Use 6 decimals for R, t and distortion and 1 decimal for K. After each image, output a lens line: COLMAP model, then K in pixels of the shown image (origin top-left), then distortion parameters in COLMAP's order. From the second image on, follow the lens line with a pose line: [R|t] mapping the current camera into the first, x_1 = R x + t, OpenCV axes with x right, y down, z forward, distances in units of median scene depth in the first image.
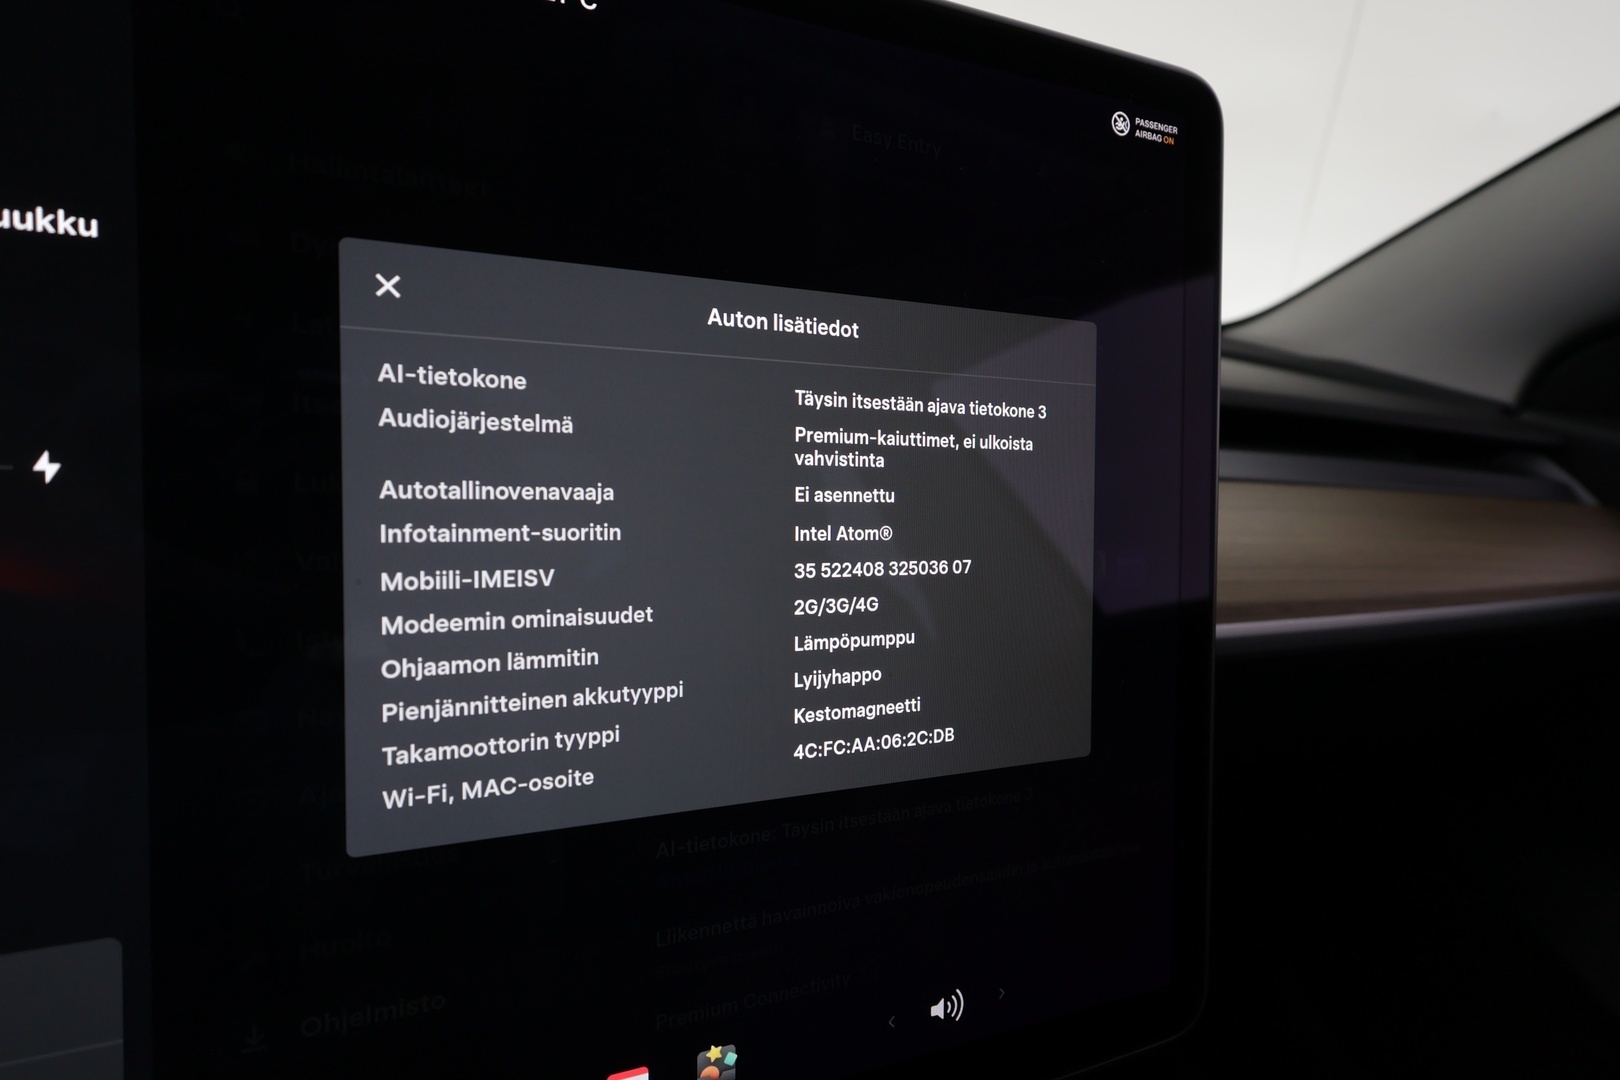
lens RADIAL K [[917.9, 0, 810.0], [0, 917.9, 540.0], [0, 0, 1]] dist [-0.003322, 0.012121]
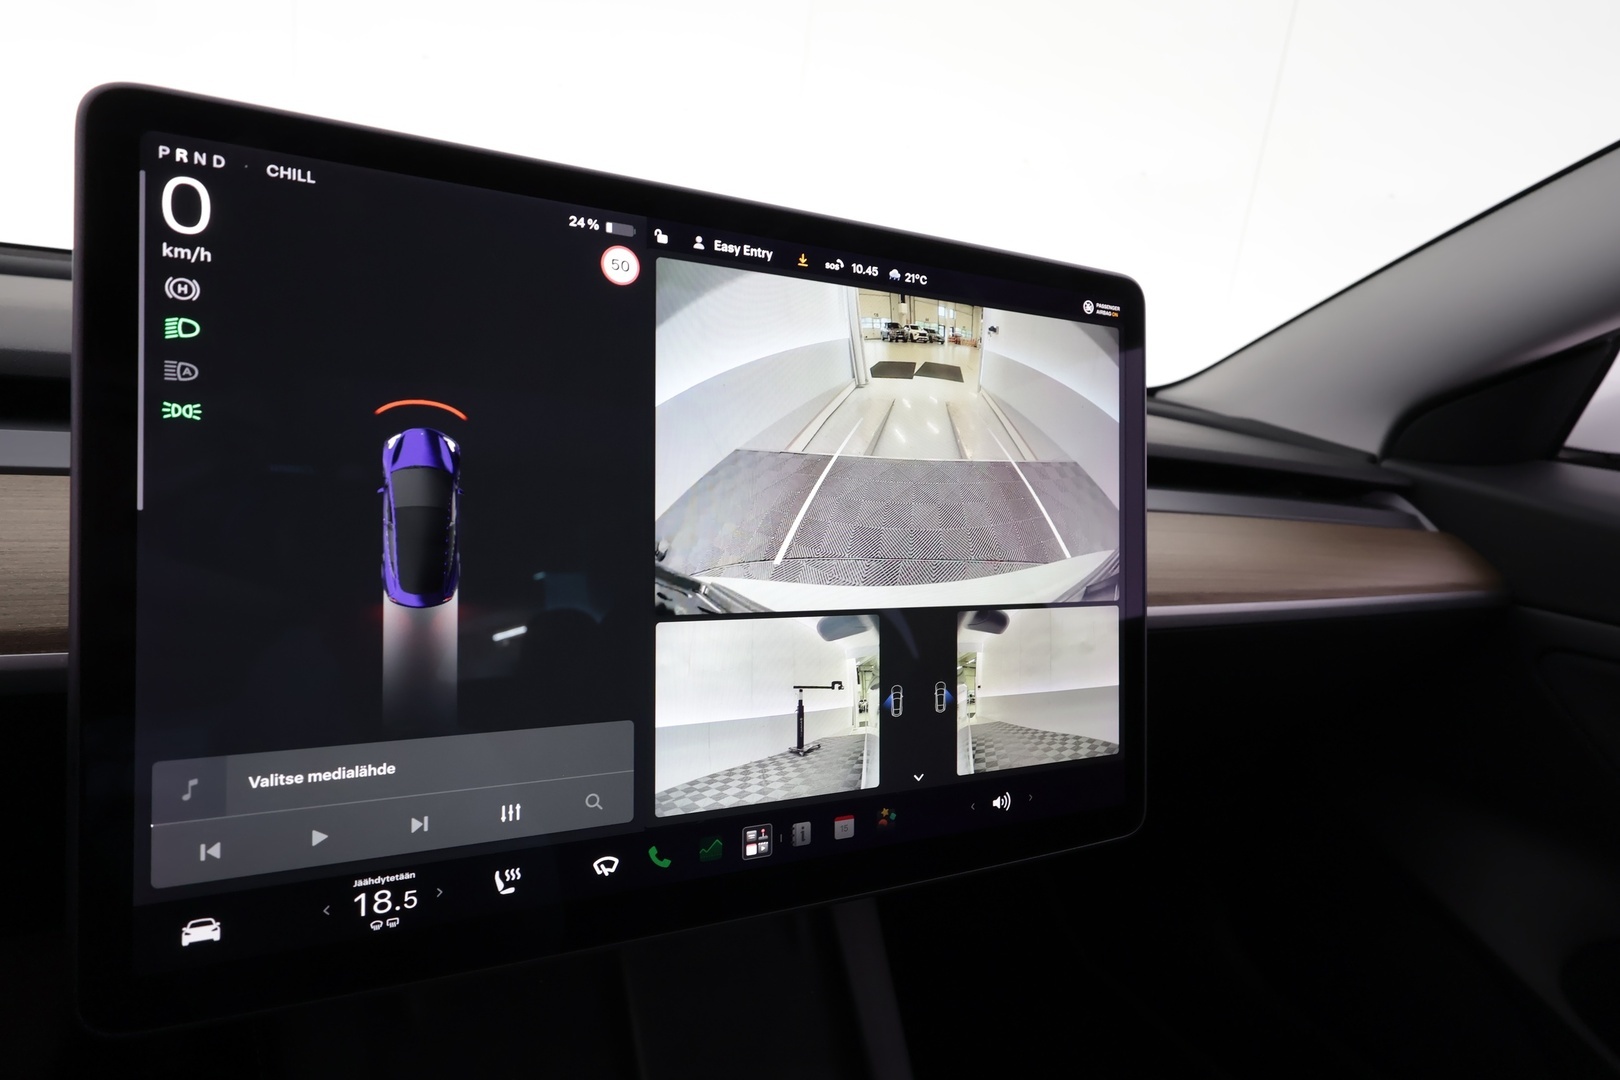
lens RADIAL K [[911.0, 0, 810.0], [0, 911.0, 540.0], [0, 0, 1]] dist [0.009939, 0.002117]
pose [[0.998674, -0.001899, 0.051442, -0.294473], [0.004054, 0.999117, -0.041818, 0.070702], [-0.051317, 0.041971, 0.997800, -0.723399]]
